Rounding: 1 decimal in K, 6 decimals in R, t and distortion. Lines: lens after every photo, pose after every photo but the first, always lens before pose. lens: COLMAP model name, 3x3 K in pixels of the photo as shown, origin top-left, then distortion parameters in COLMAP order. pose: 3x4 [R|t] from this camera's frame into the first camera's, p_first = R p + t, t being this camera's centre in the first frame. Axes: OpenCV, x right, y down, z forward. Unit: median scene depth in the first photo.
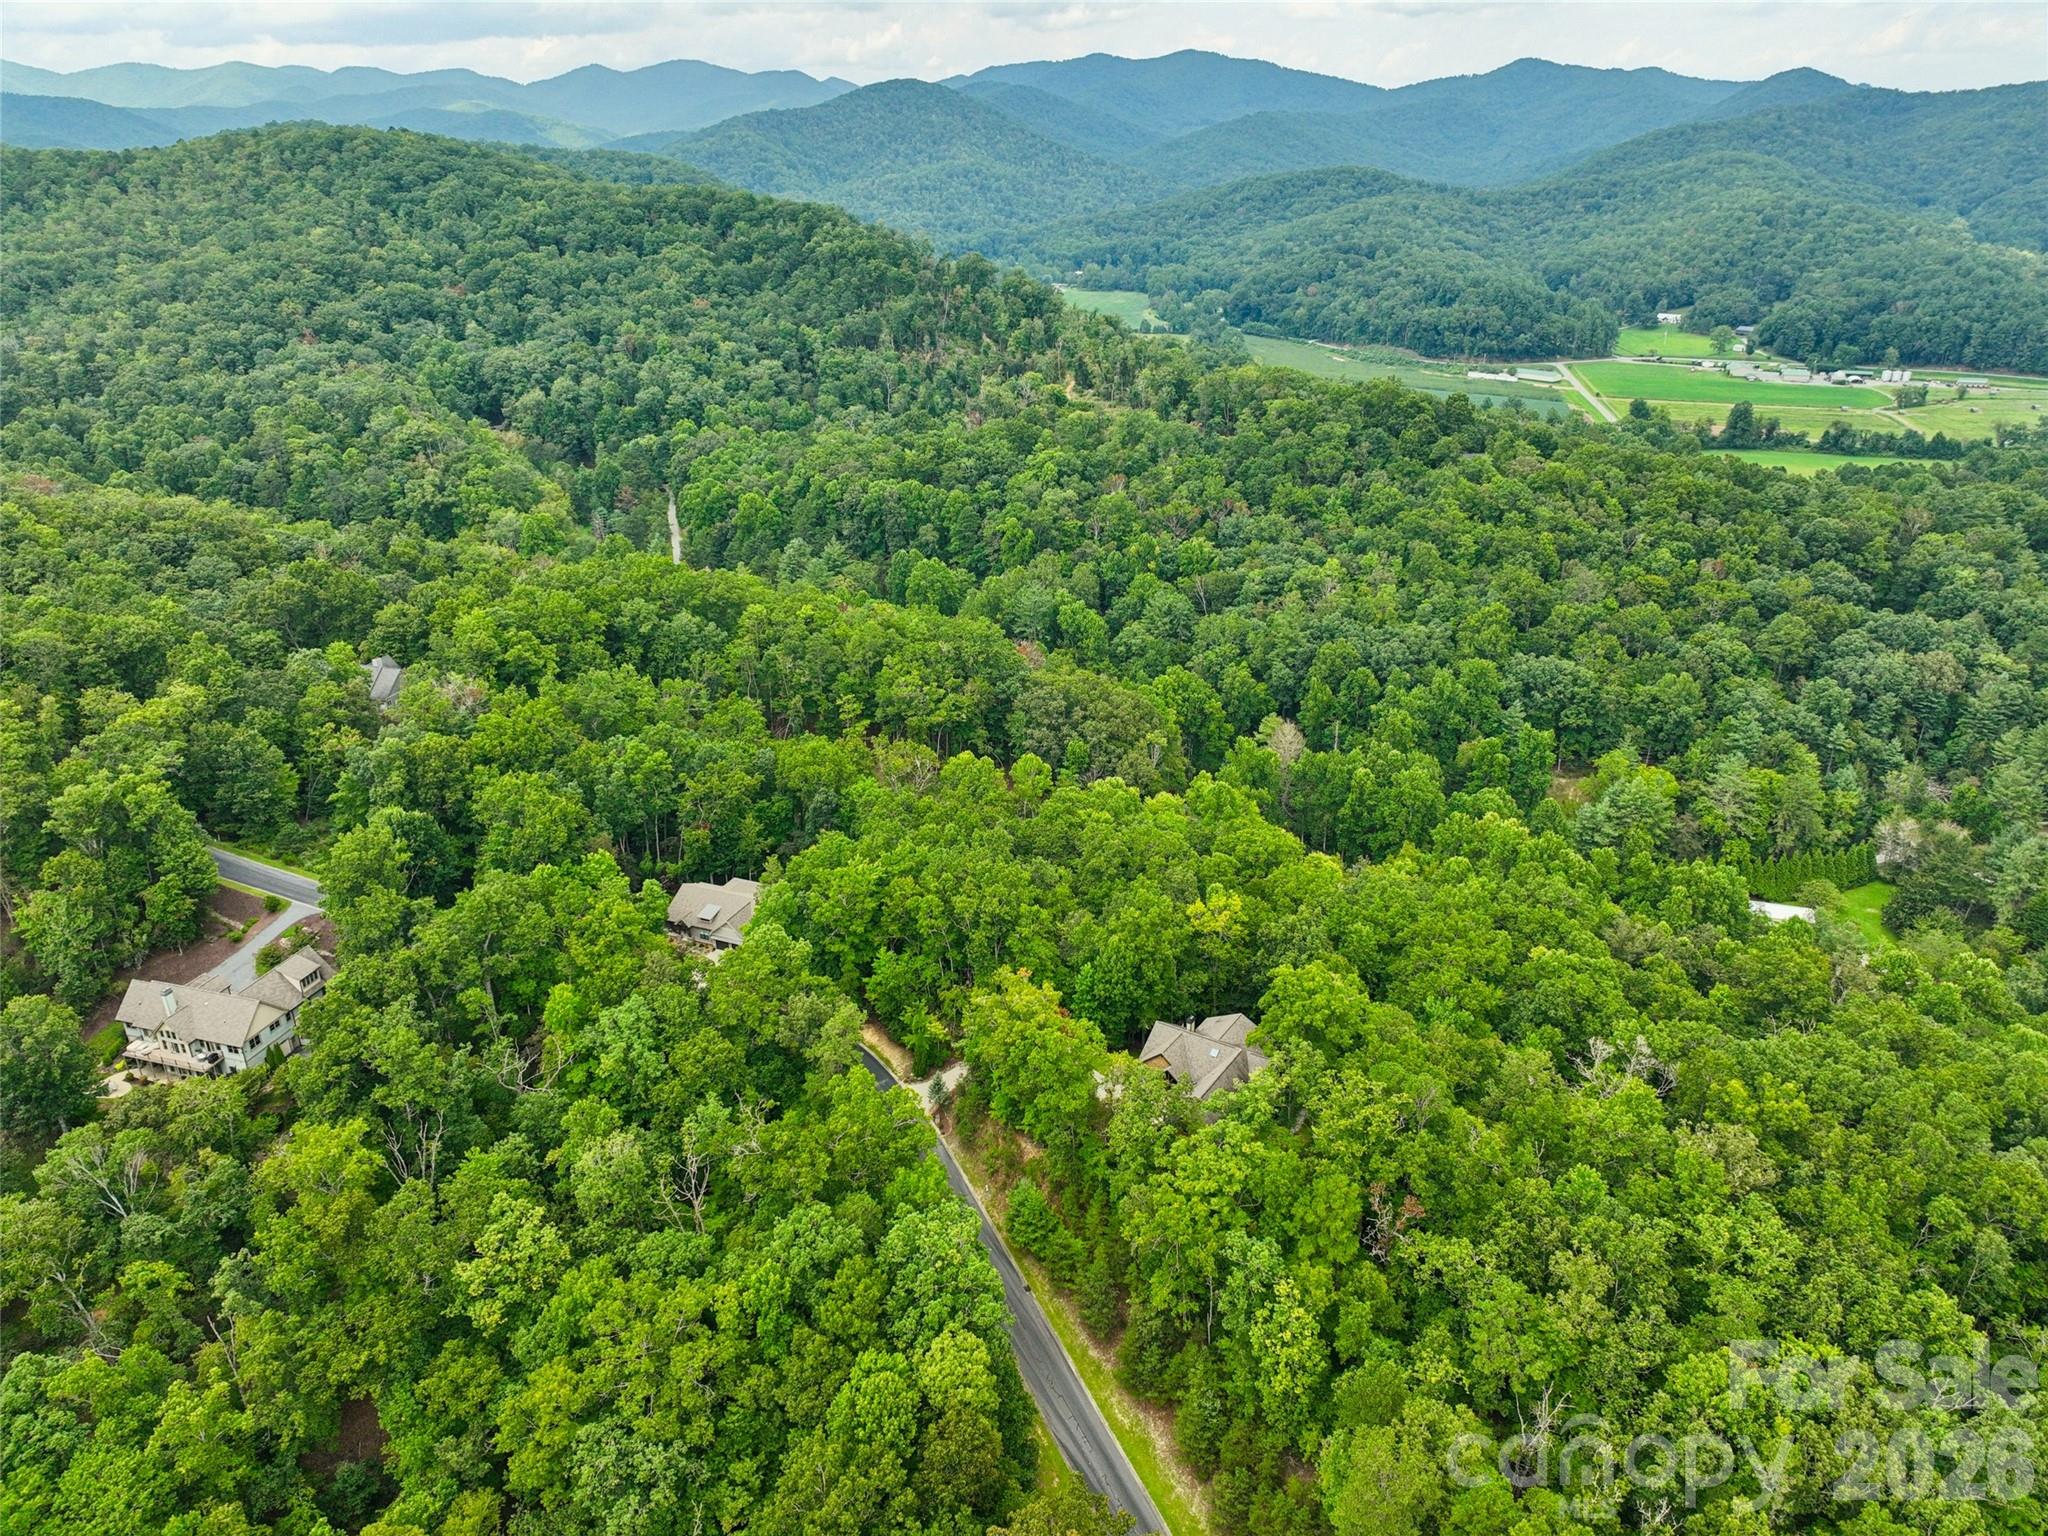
lens RADIAL K [[1499.5, 0, 1024.0], [0, 1499.5, 768.0], [0, 0, 1]] dist [0.000274, 0.006841]
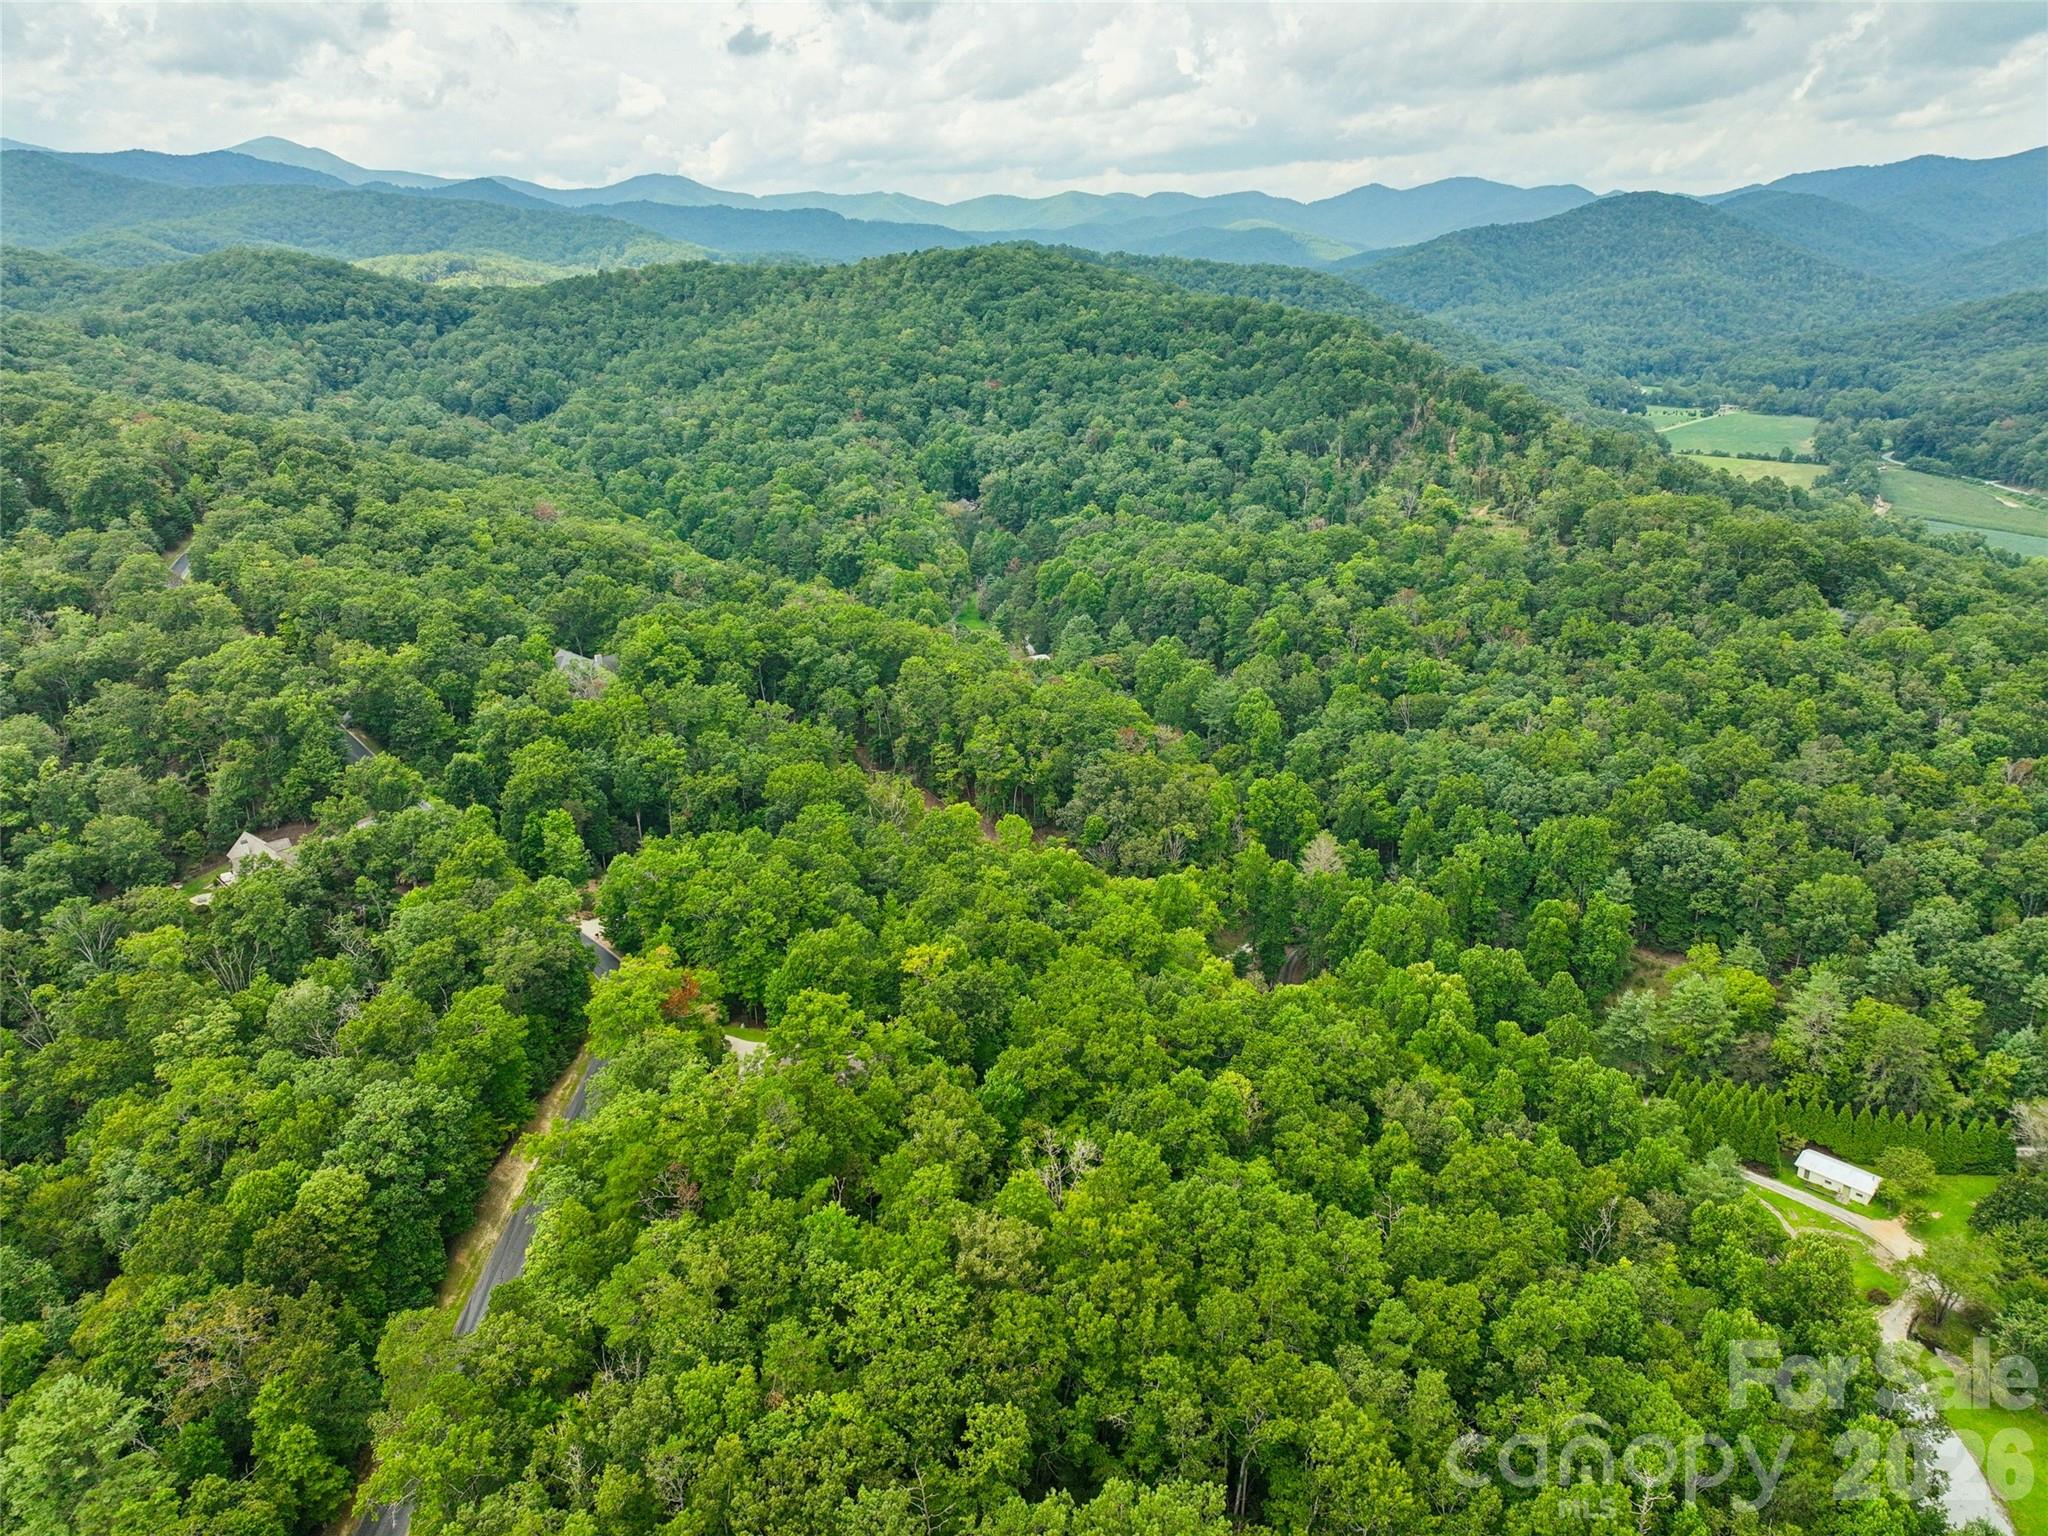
lens RADIAL K [[1495.2, 0, 1024.0], [0, 1495.2, 768.0], [0, 0, 1]] dist [-0.023084, 0.055188]
pose [[0.868498, 0.158061, -0.469818, 0.224136], [-0.188010, 0.982017, -0.017171, -0.011388], [0.458655, 0.103243, 0.882597, 0.023241]]
